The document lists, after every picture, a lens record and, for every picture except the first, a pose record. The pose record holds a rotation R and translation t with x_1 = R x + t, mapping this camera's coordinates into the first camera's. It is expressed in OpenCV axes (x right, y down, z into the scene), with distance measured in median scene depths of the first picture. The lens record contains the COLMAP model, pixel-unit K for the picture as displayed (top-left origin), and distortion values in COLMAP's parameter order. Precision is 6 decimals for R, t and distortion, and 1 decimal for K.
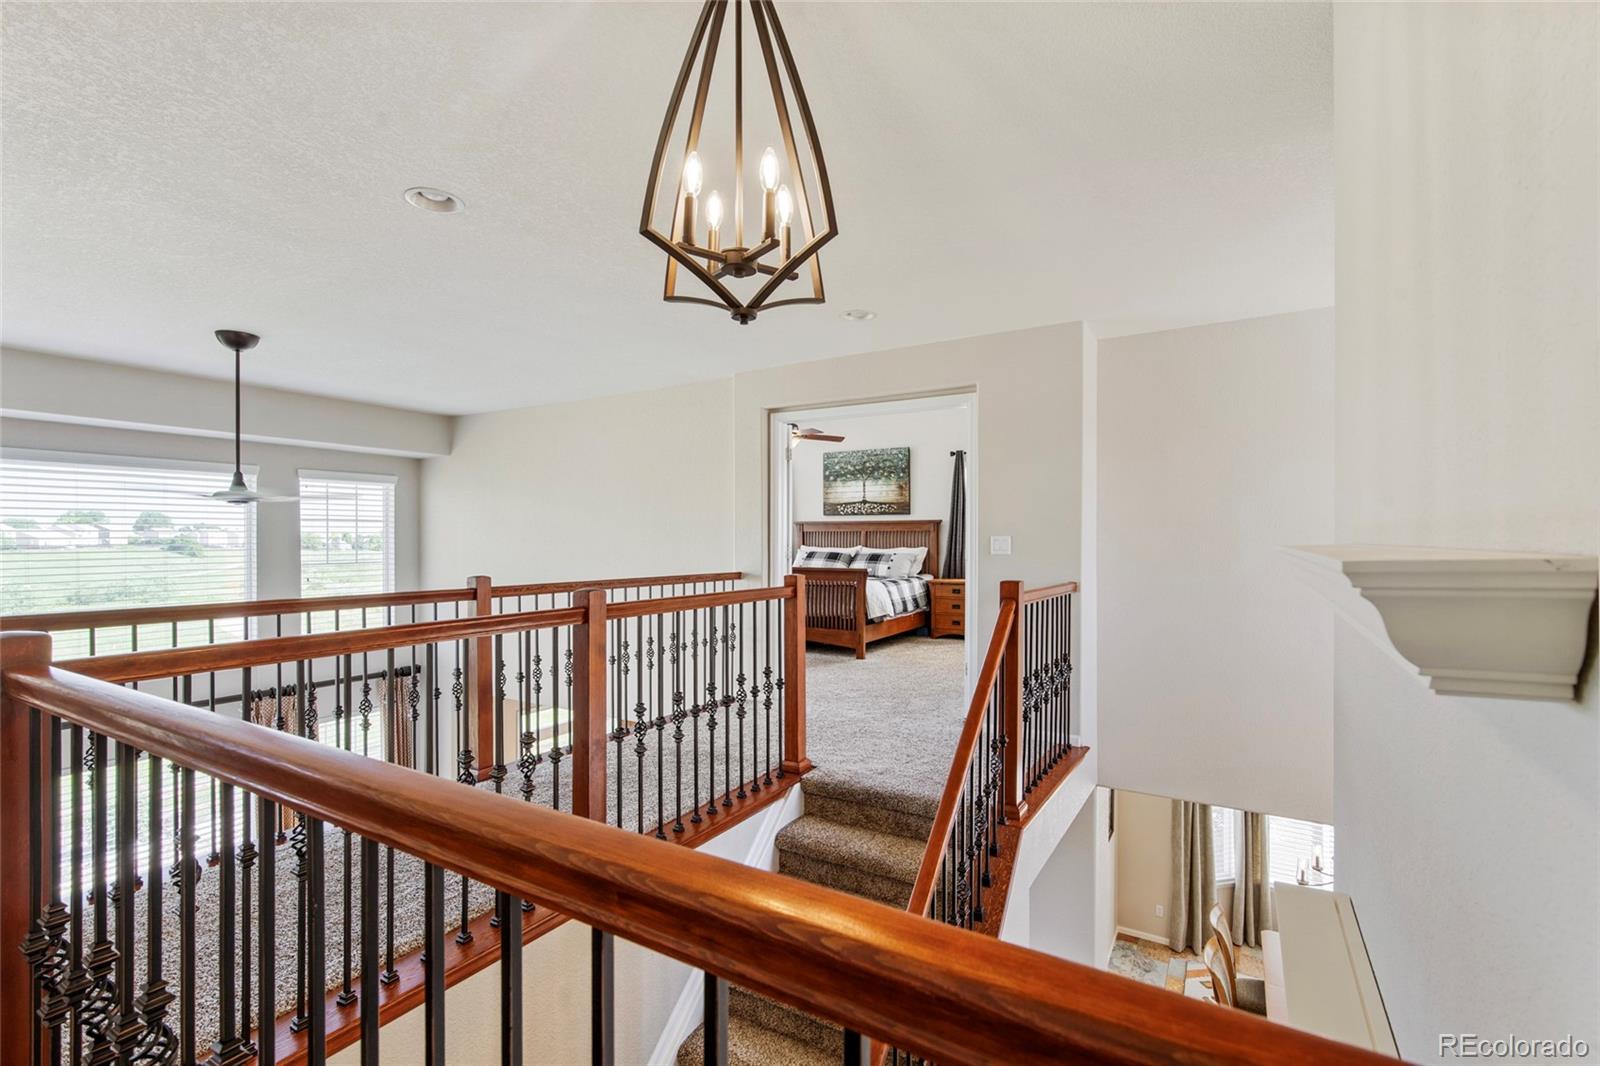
lens RADIAL K [[728.2, 0, 797.2], [0, 728.2, 530.0], [0, 0, 1]] dist [0.002844, -0.000564]
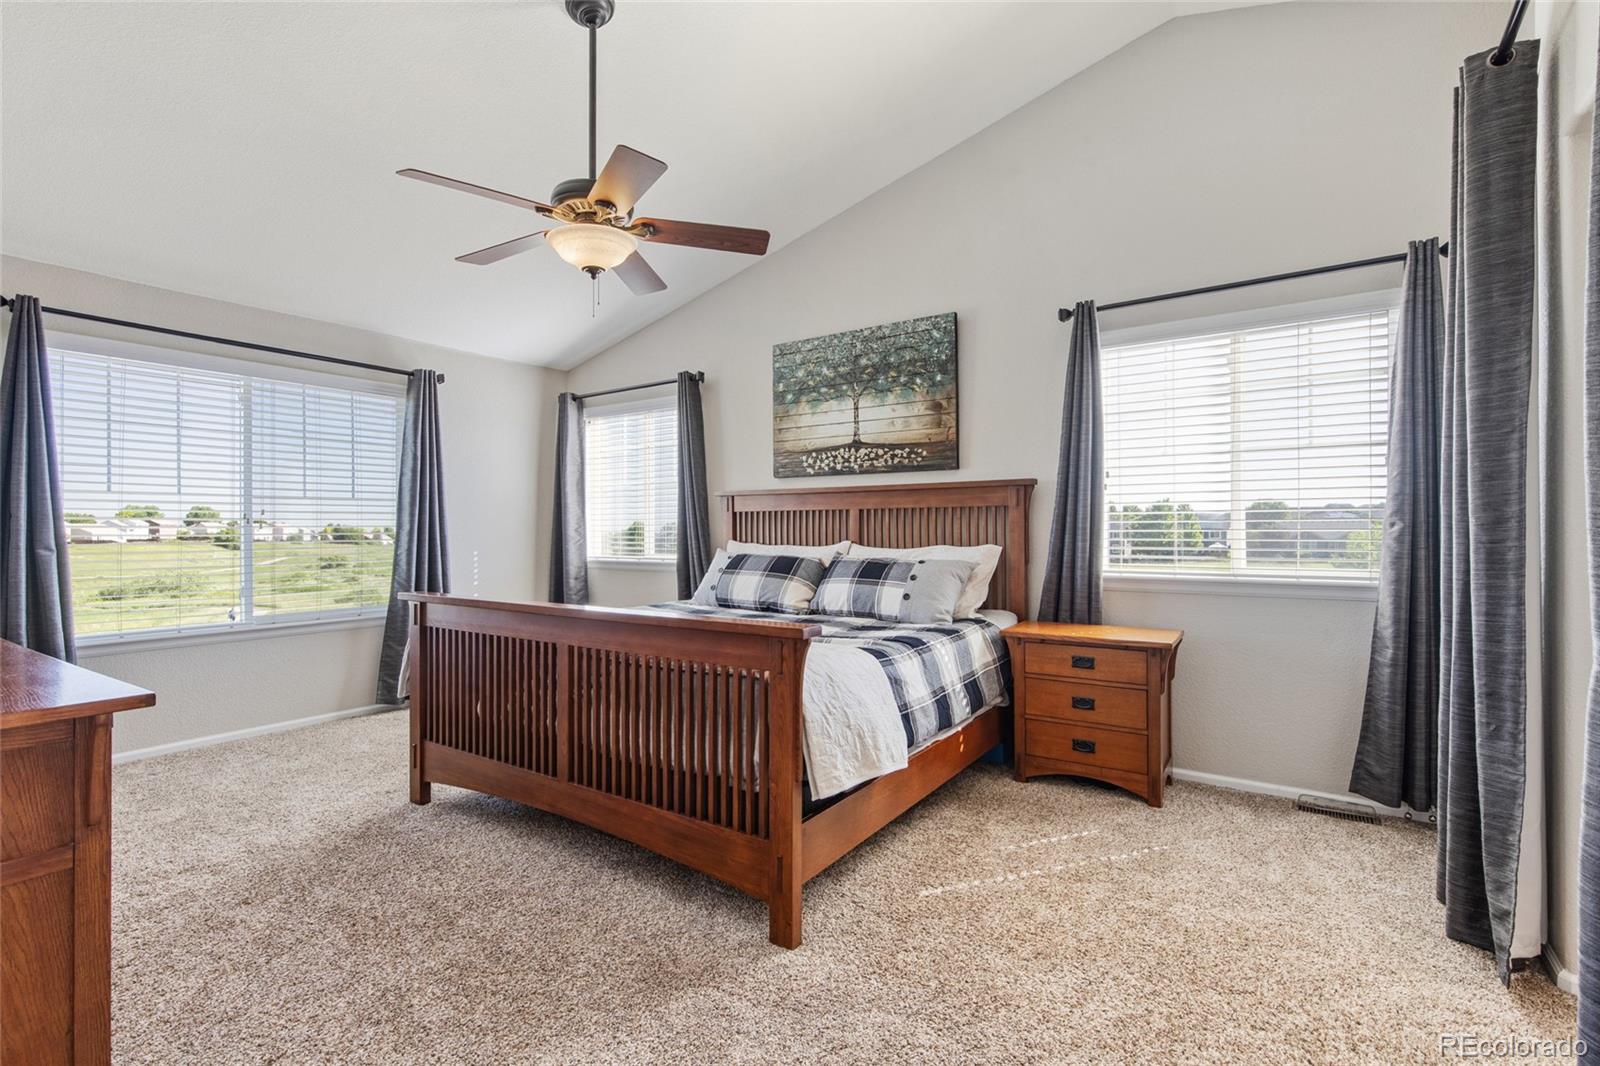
lens RADIAL K [[728.2, 0, 797.2], [0, 728.2, 530.0], [0, 0, 1]] dist [0.002844, -0.000564]
pose [[0.997762, -0.003560, -0.066766, 0.088222], [0.004240, 0.999940, 0.010054, 0.010083], [0.066727, -0.010315, 0.997718, 0.563281]]
